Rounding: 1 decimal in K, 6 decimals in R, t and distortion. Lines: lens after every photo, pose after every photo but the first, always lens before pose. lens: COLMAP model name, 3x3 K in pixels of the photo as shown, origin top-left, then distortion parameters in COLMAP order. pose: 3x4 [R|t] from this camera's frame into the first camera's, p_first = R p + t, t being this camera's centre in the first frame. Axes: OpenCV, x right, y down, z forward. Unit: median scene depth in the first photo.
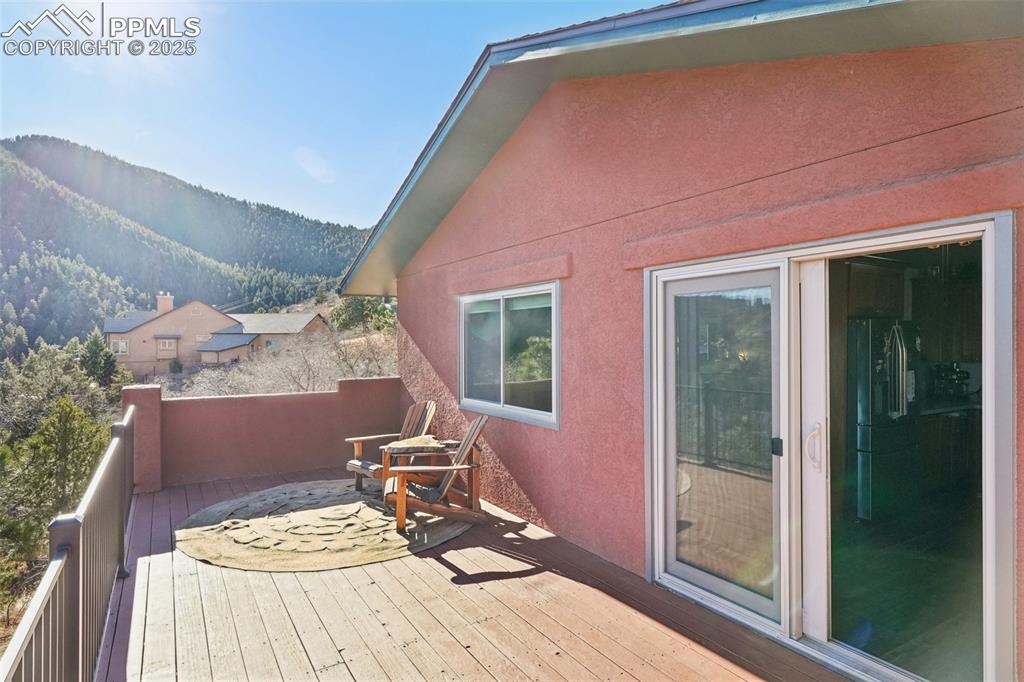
lens RADIAL K [[566.2, 0, 516.5], [0, 566.2, 346.7], [0, 0, 1]] dist [0.000916, 0.000632]
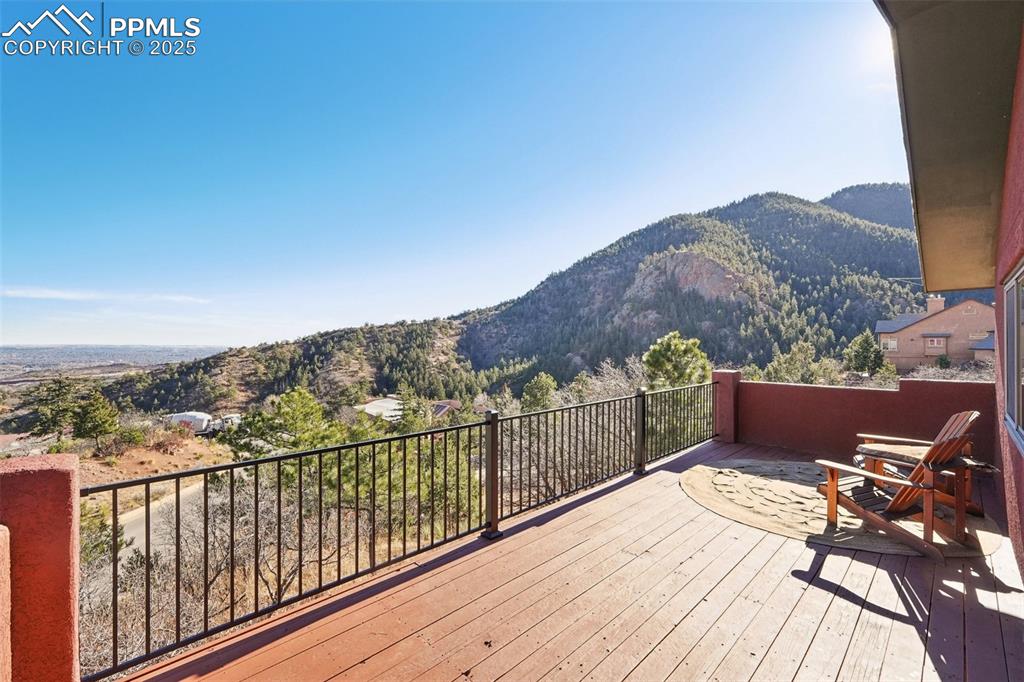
lens RADIAL K [[436.2, 0, 510.9], [0, 436.2, 341.0], [0, 0, 1]] dist [-0.003821, 0.002099]
pose [[0.206260, -0.001587, -0.978496, 0.096184], [-0.004878, 0.999985, -0.002650, -0.001178], [0.978485, 0.005320, 0.206249, 0.054363]]
